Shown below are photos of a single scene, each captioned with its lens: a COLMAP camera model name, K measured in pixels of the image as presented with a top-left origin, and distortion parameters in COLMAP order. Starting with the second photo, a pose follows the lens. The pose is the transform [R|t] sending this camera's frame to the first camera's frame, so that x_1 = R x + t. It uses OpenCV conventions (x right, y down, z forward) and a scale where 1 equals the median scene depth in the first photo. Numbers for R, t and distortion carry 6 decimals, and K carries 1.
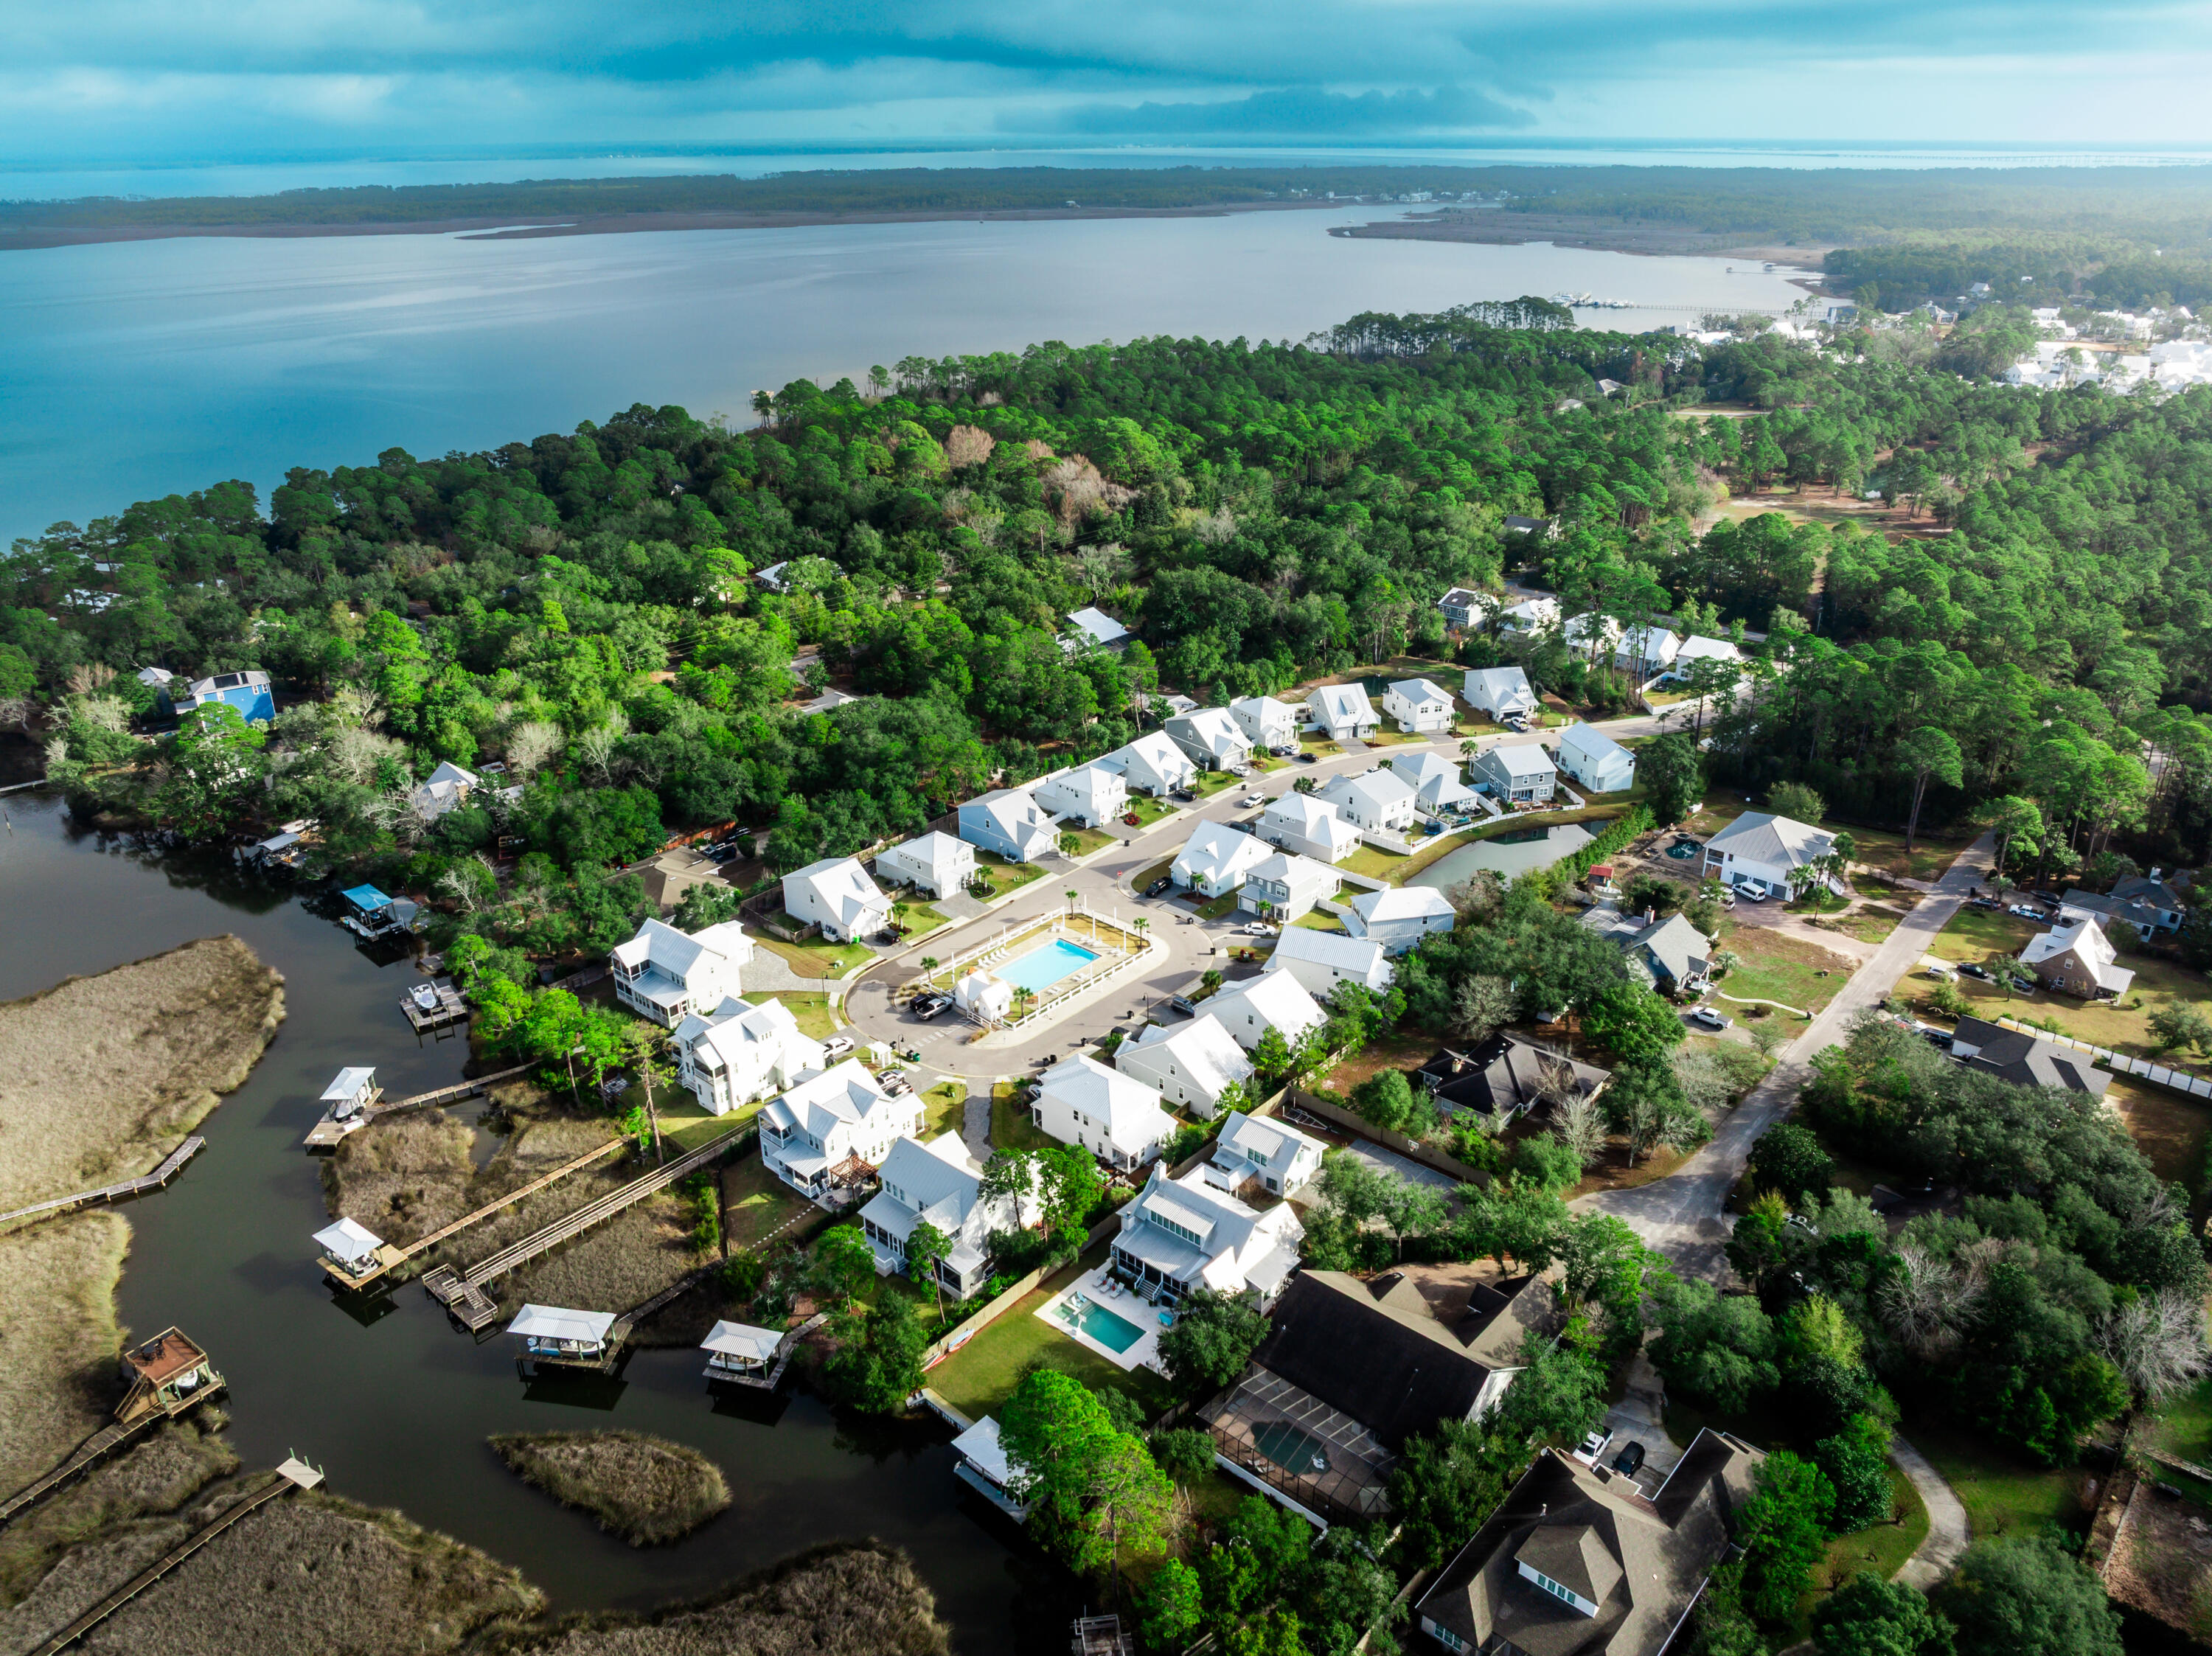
lens RADIAL K [[1579.9, 0, 1106.0], [0, 1579.9, 828.0], [0, 0, 1]] dist [-0.037364, 0.001269]
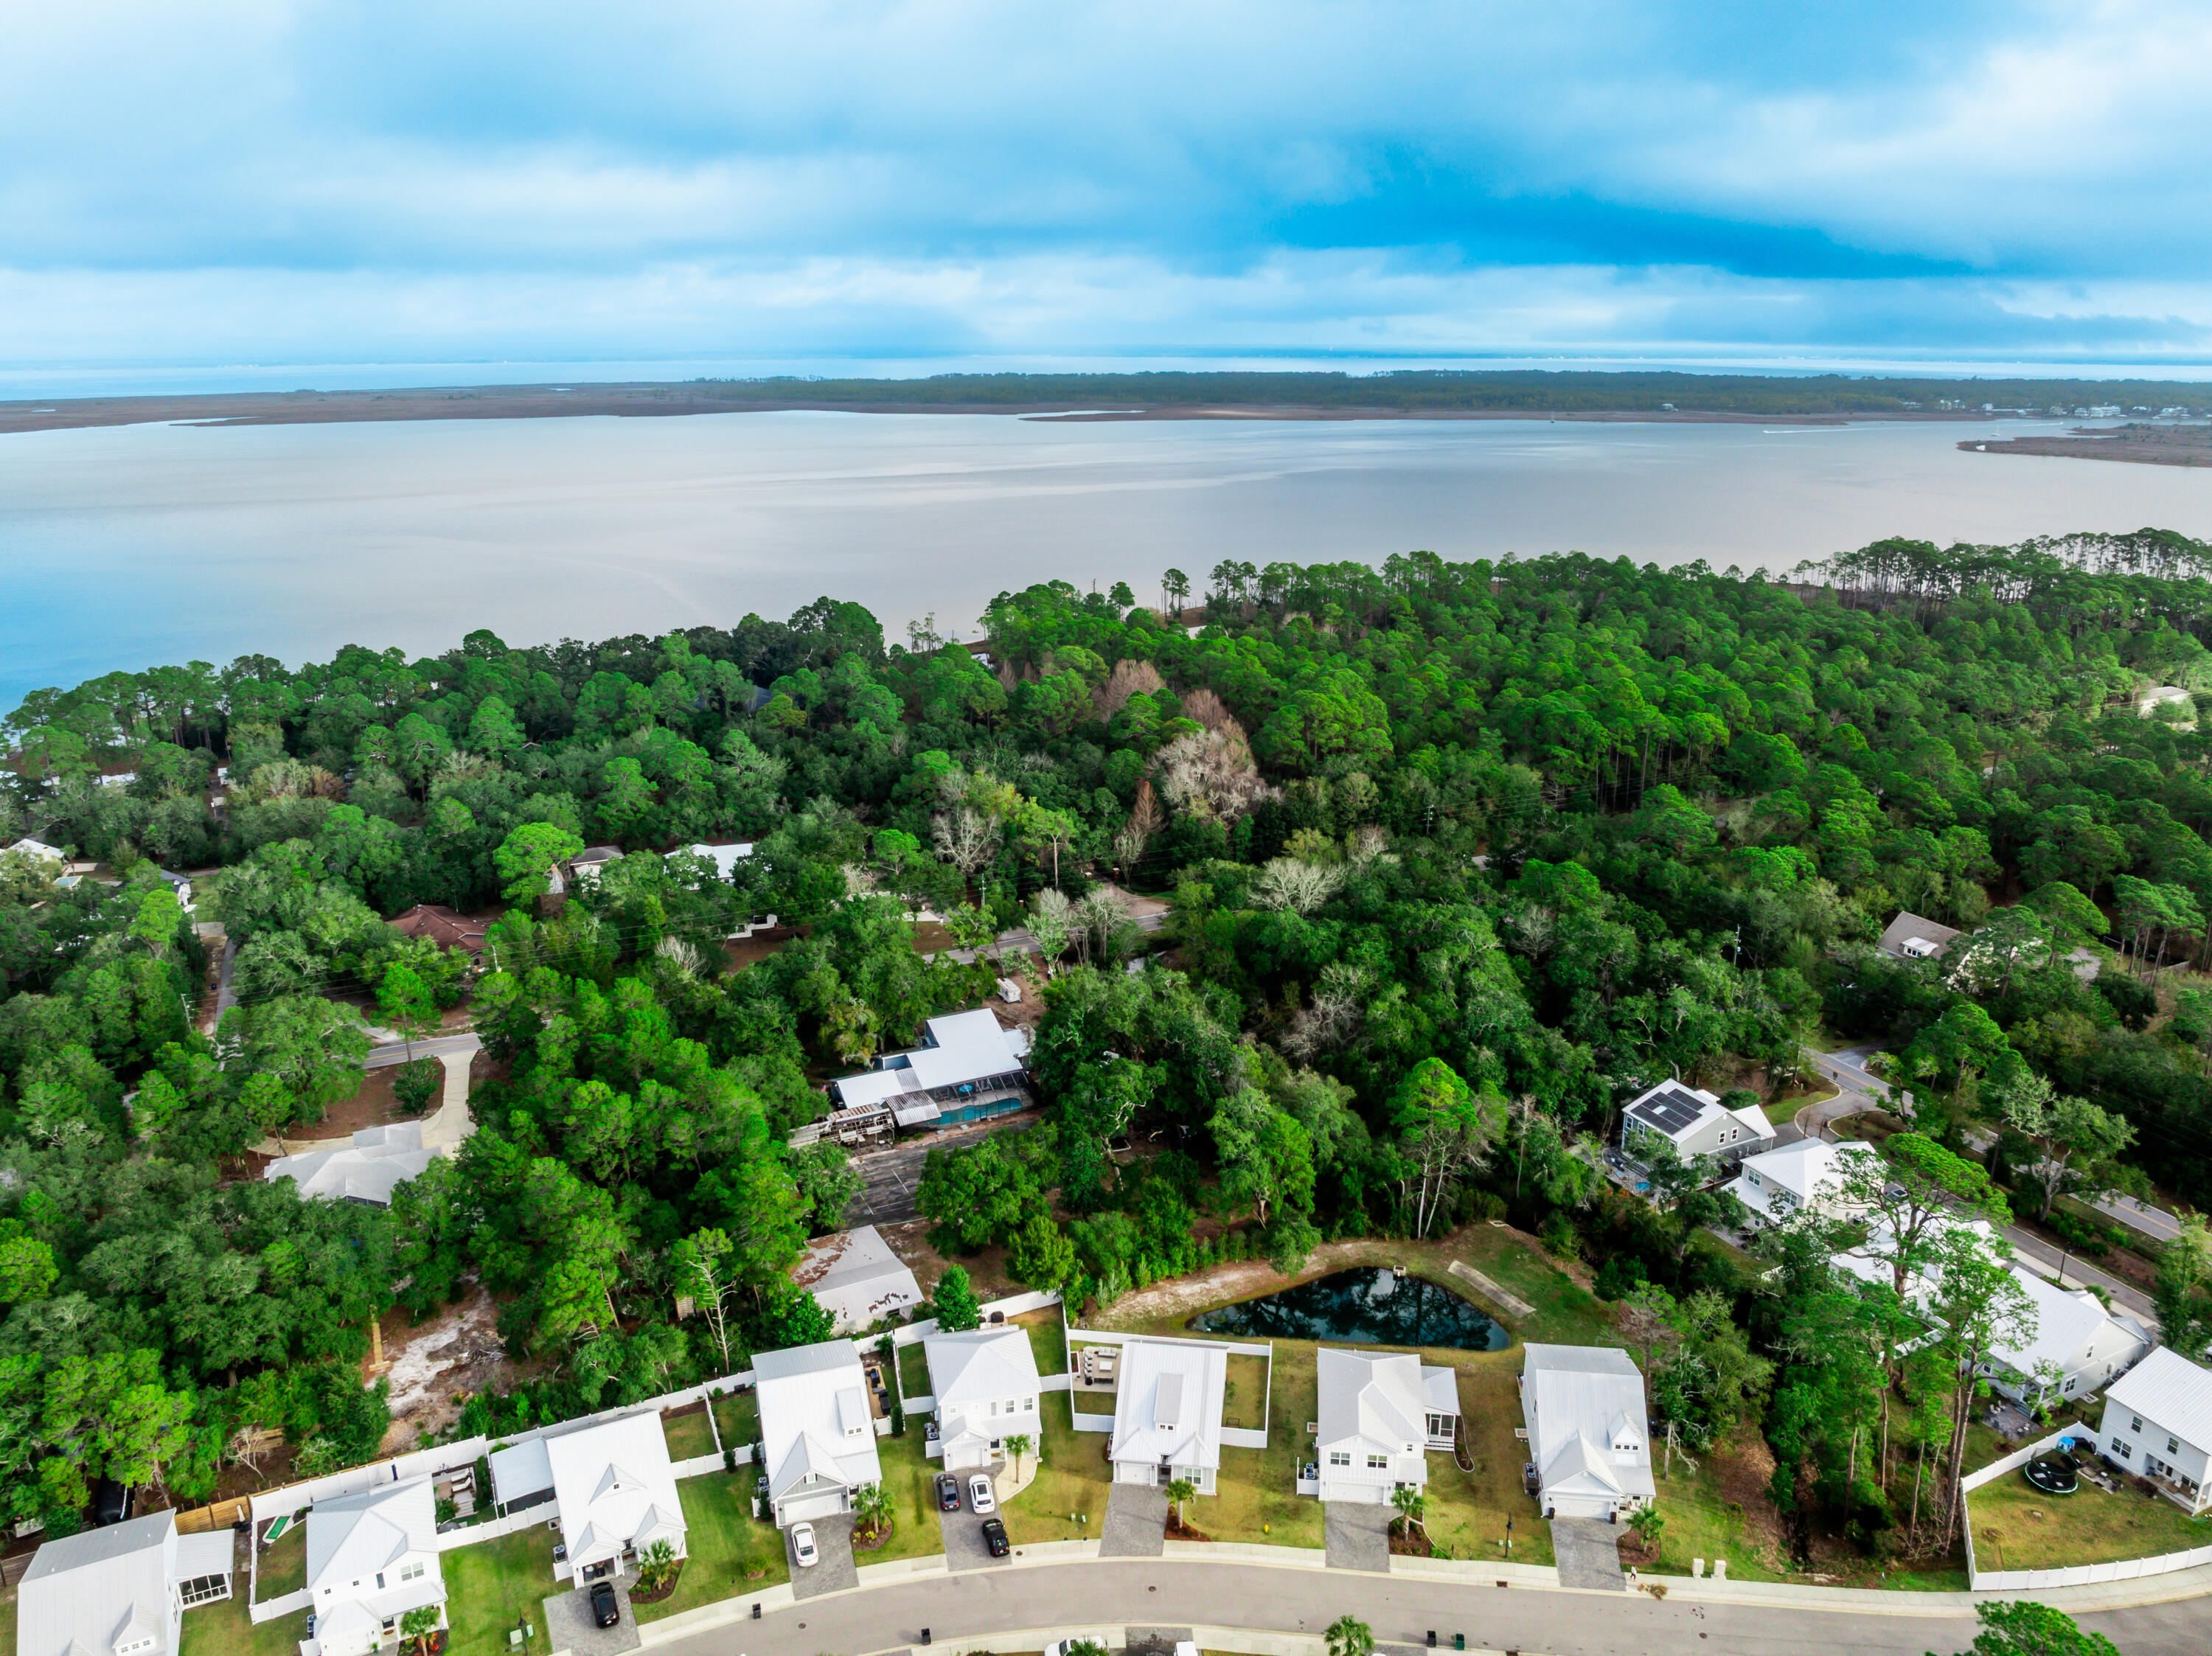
lens RADIAL K [[1578.5, 0, 1106.0], [0, 1578.5, 828.0], [0, 0, 1]] dist [-0.037929, 0.009579]
pose [[0.924097, 0.118611, -0.363285, 0.236614], [-0.160271, 0.983262, -0.086653, -0.165499], [0.346927, 0.138300, 0.927639, 0.487492]]
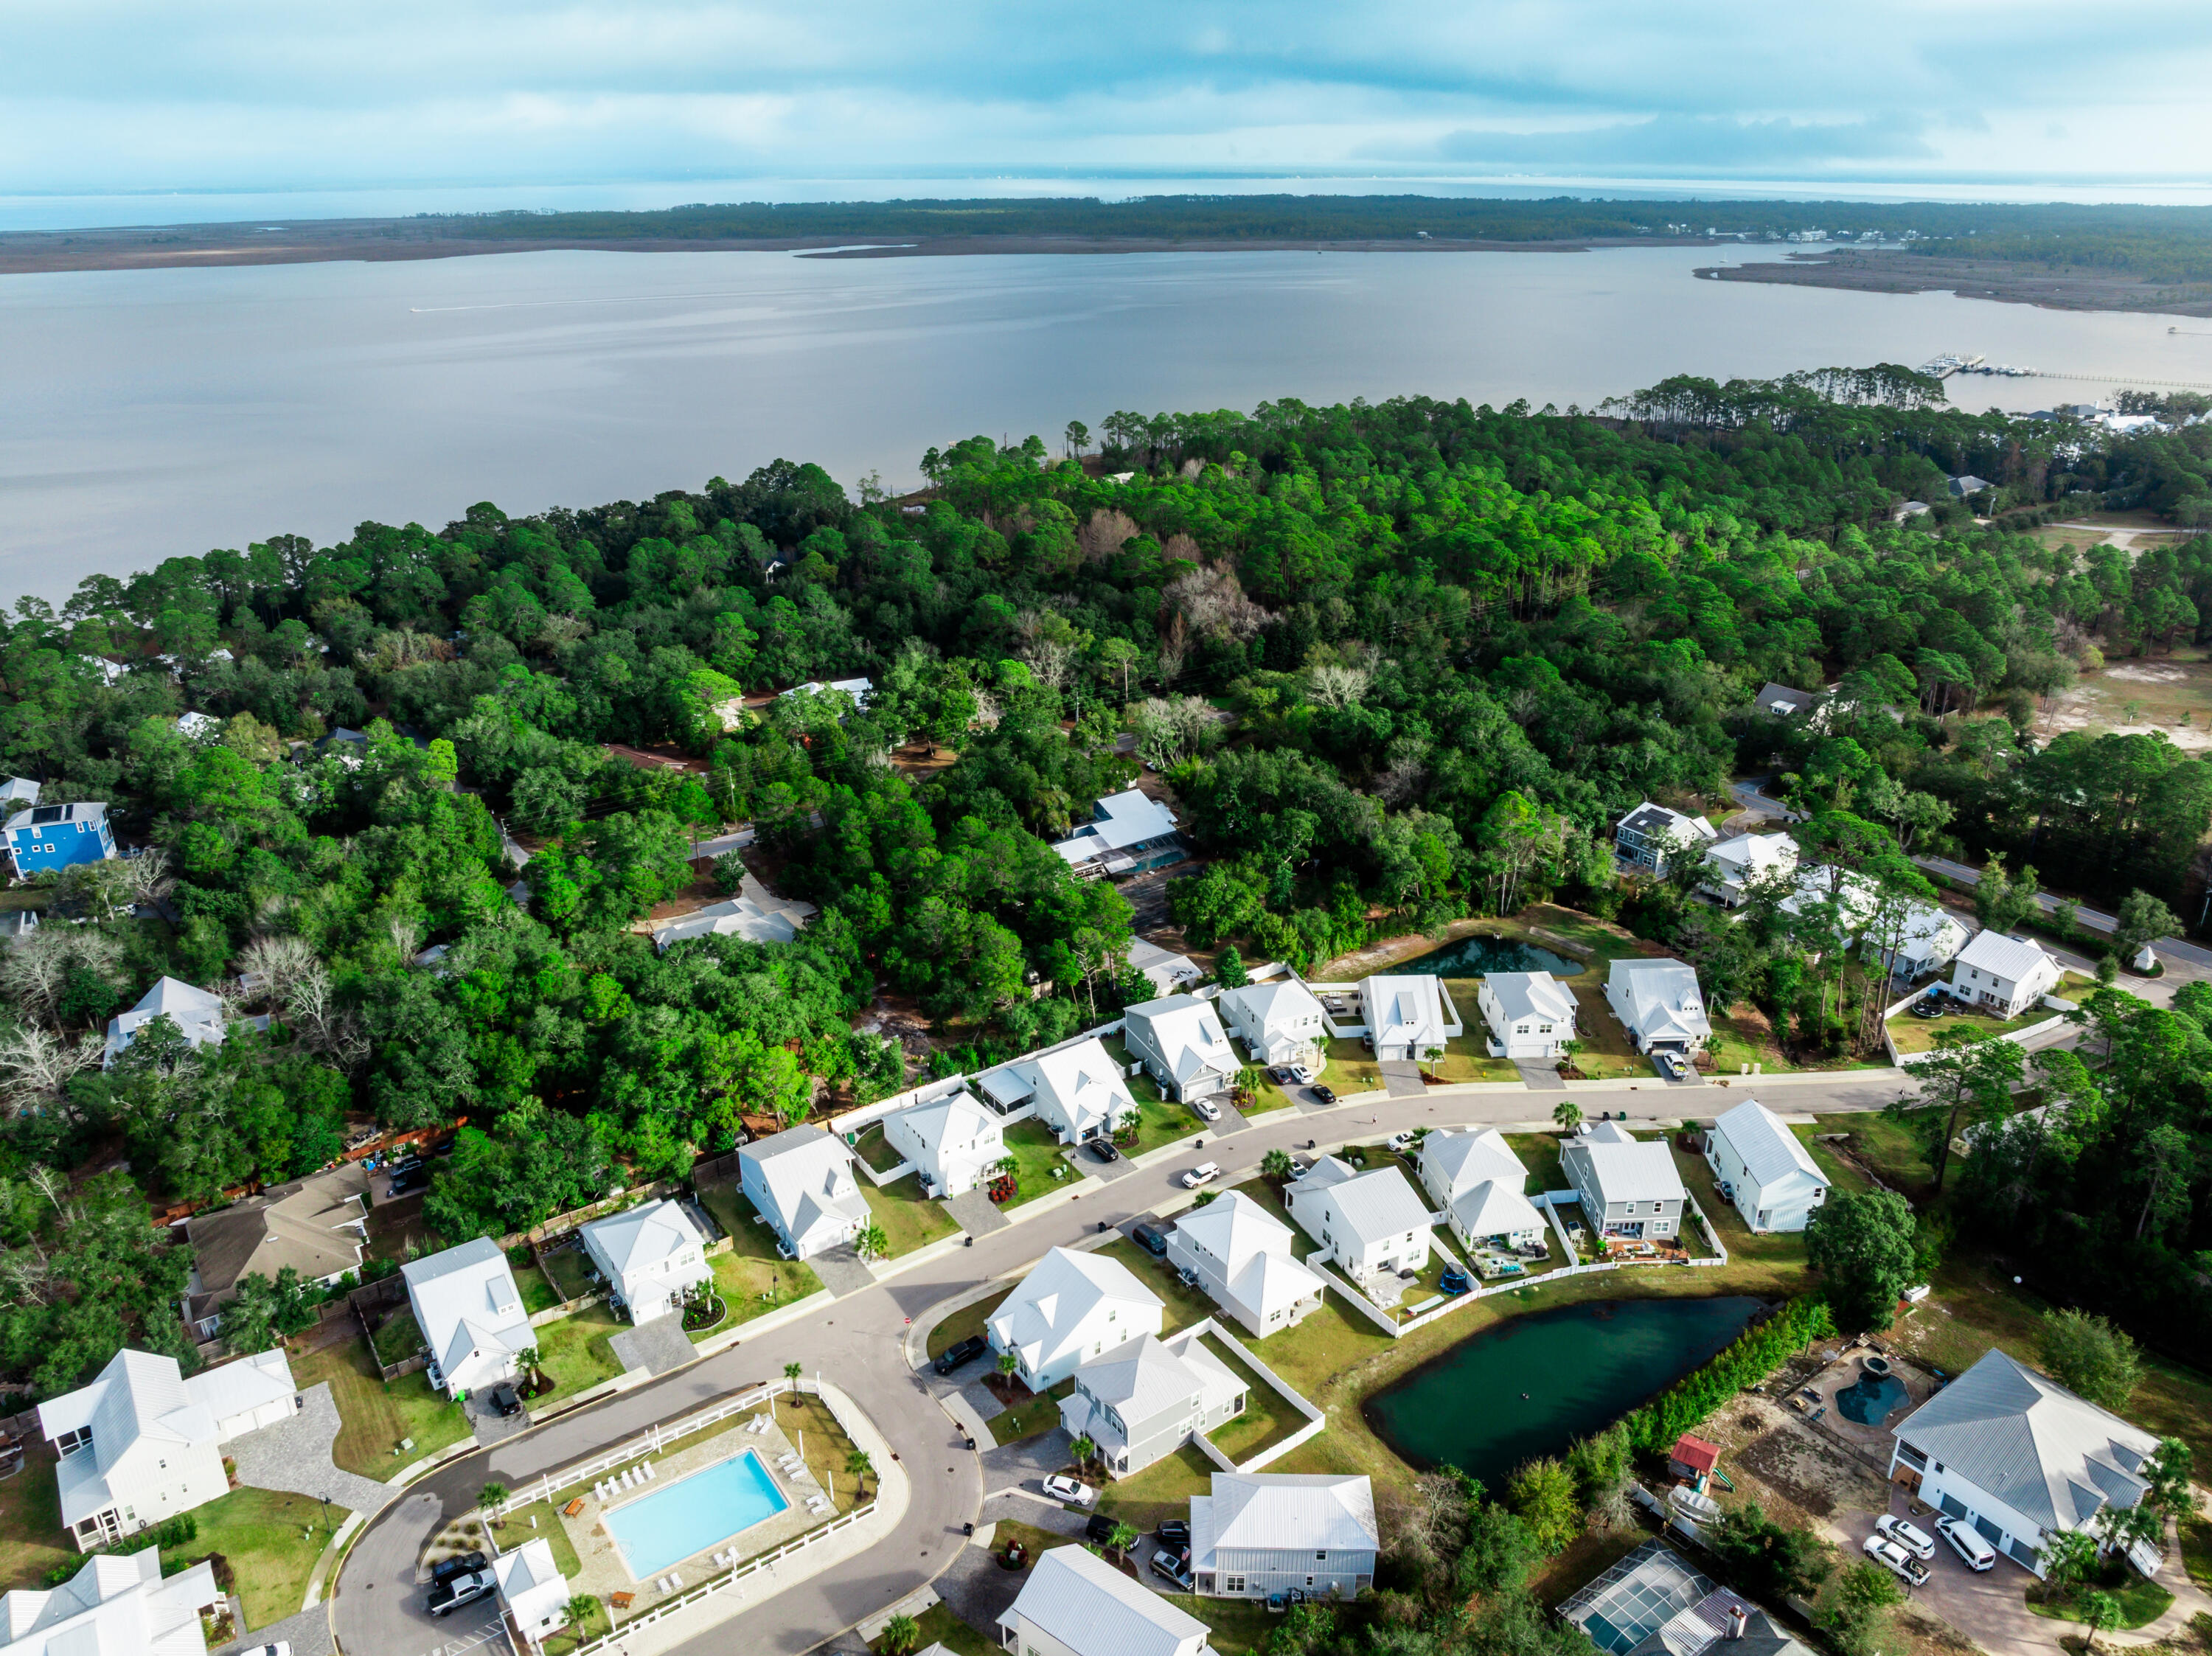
lens RADIAL K [[1579.9, 0, 1106.0], [0, 1579.9, 828.0], [0, 0, 1]] dist [-0.037364, 0.001269]
pose [[0.973962, 0.092521, -0.206973, 0.137499], [-0.095441, 0.995426, -0.004145, -0.119685], [0.205643, 0.023791, 0.978338, 0.267592]]
